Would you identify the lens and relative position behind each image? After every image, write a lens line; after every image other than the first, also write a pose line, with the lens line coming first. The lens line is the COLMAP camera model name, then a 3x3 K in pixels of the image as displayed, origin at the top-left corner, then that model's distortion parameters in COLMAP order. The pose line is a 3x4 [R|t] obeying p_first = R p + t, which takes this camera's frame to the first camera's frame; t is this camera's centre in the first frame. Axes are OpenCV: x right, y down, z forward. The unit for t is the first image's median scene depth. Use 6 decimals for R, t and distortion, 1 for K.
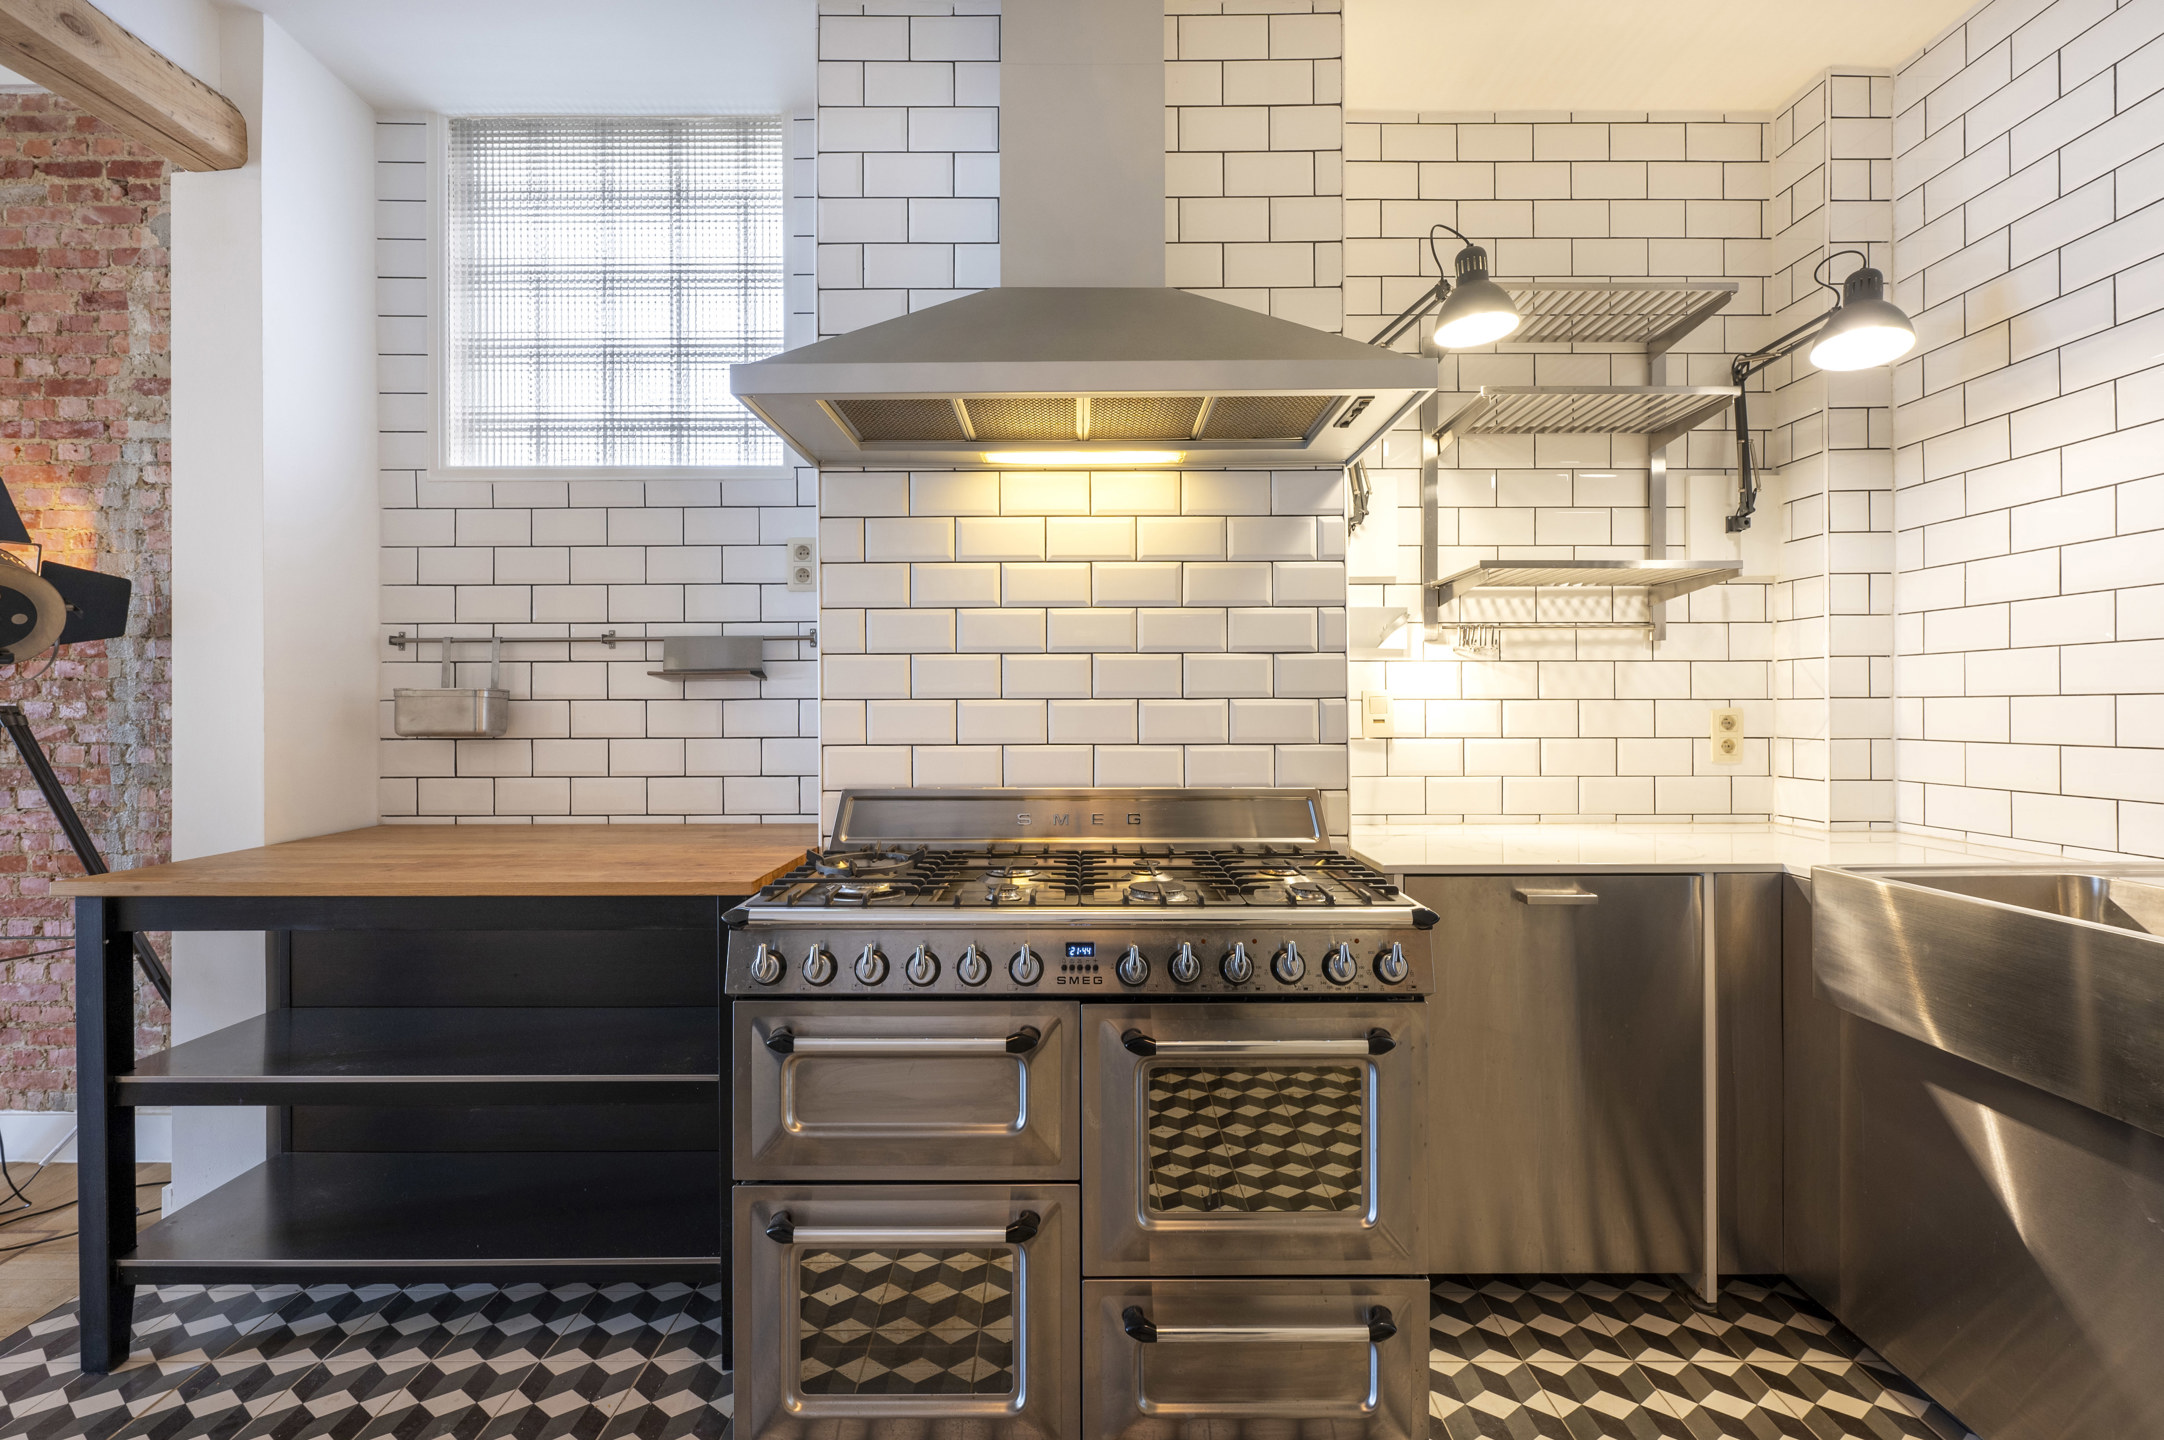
lens RADIAL K [[917.9, 0, 1094.4], [0, 917.9, 705.0], [0, 0, 1]] dist [0.000225, 0.000360]
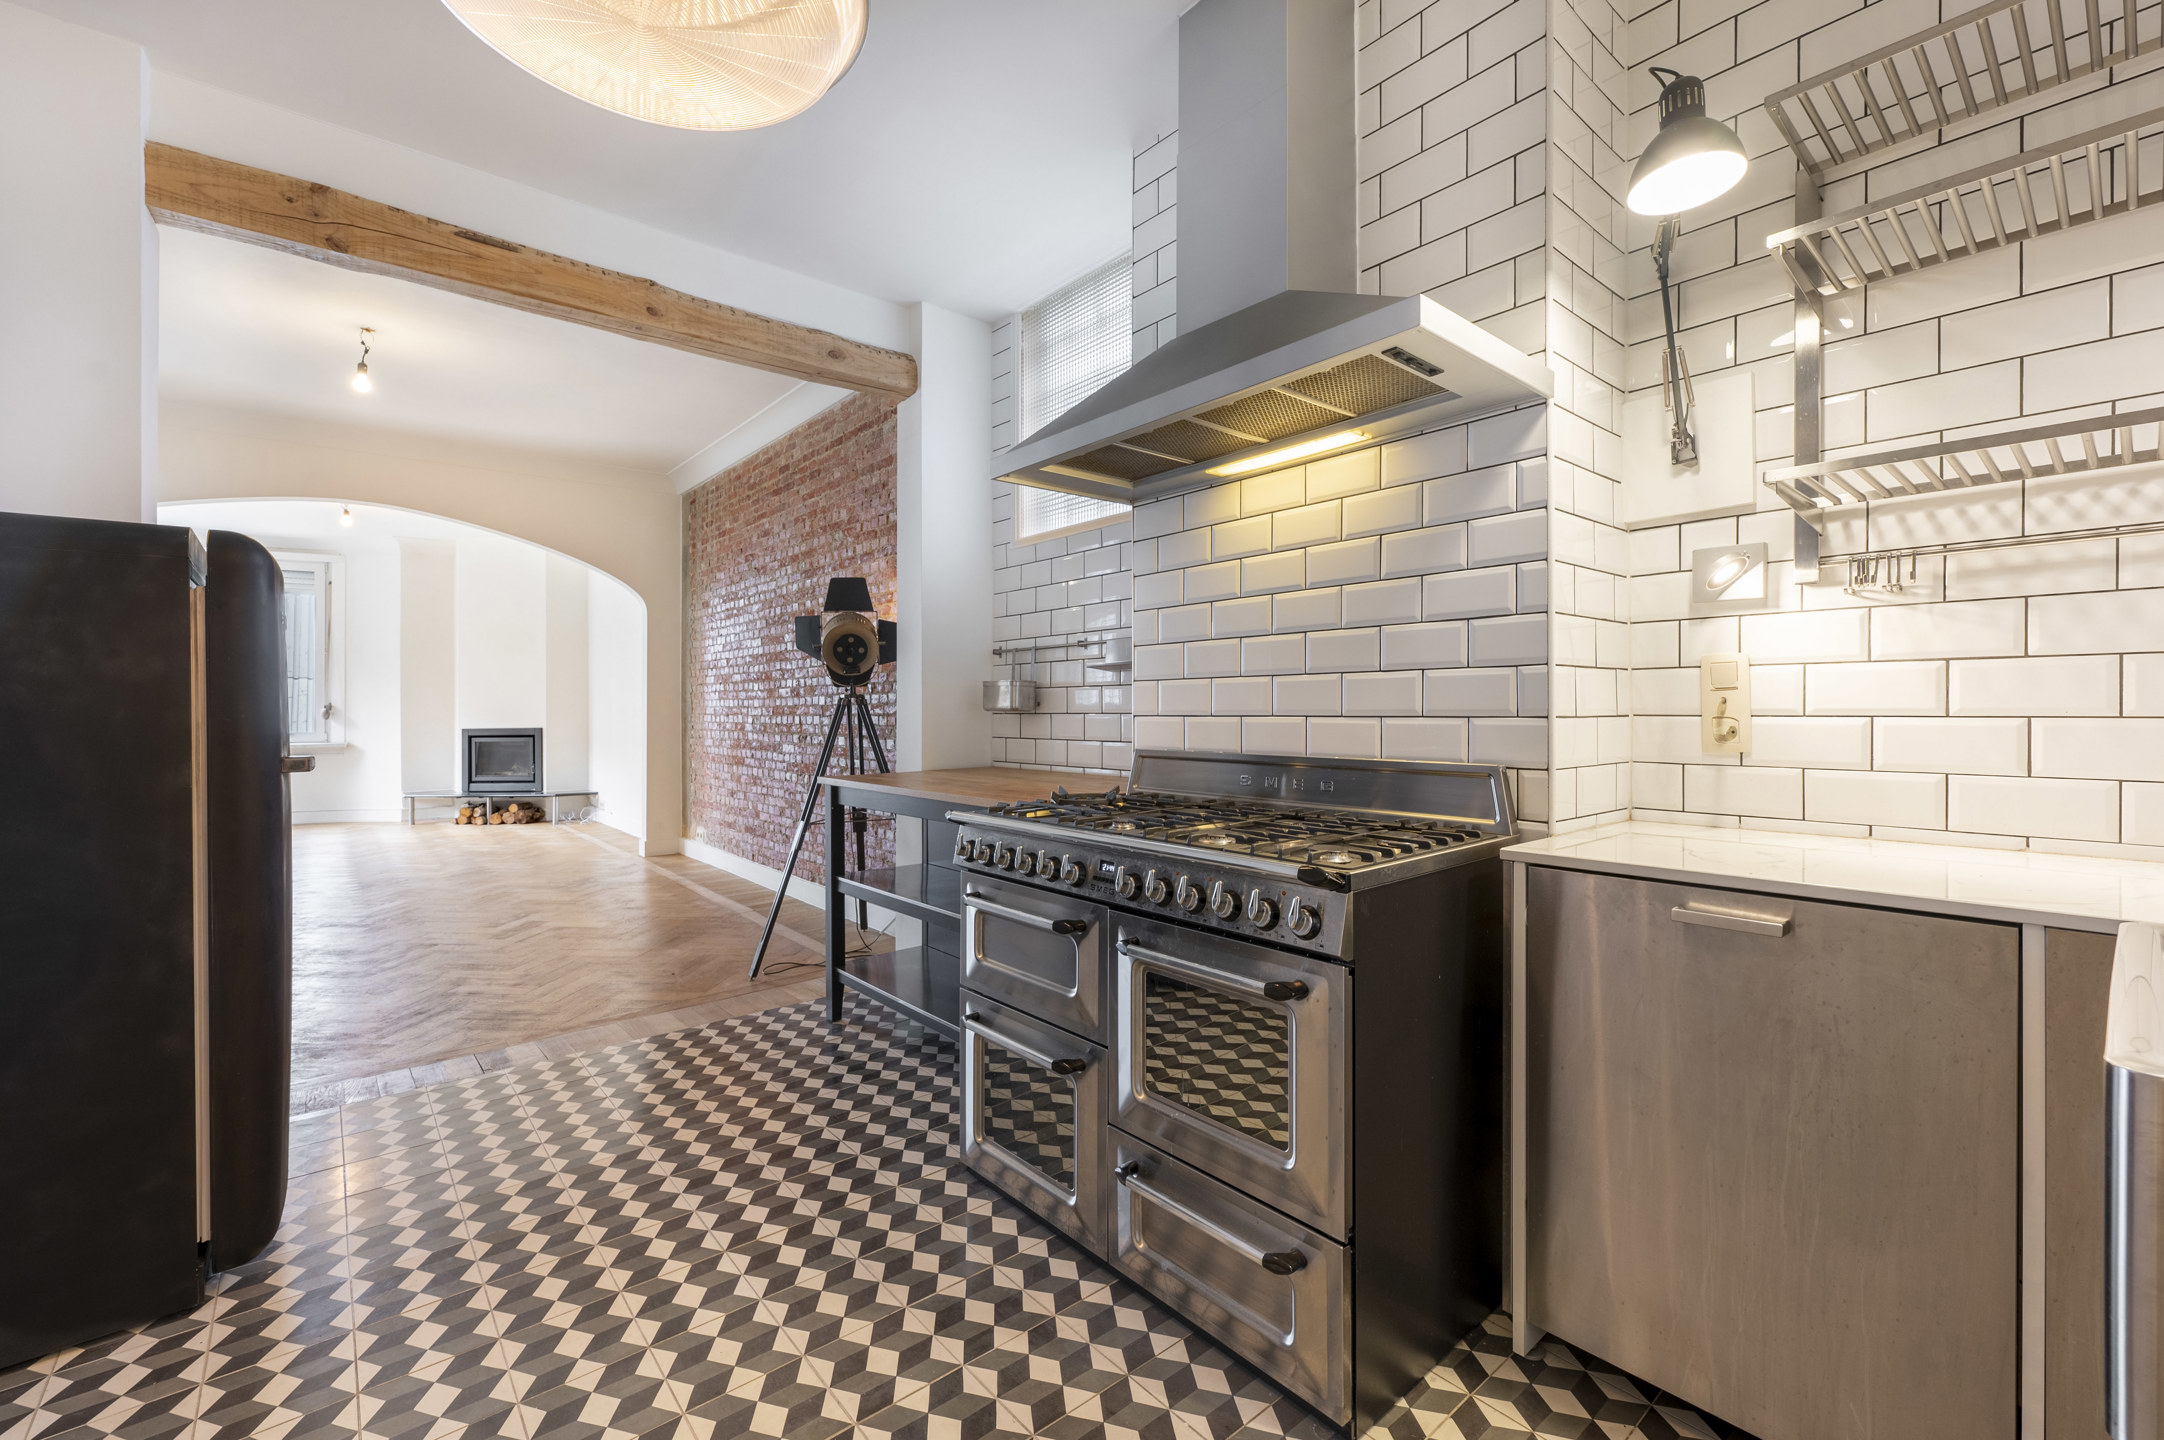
lens RADIAL K [[917.9, 0, 1094.4], [0, 917.9, 705.0], [0, 0, 1]] dist [0.000225, 0.000360]
pose [[0.643453, -0.004678, -0.765471, 0.660083], [0.004713, 0.999987, -0.002149, 0.030663], [0.765471, -0.002225, 0.643466, 0.112316]]
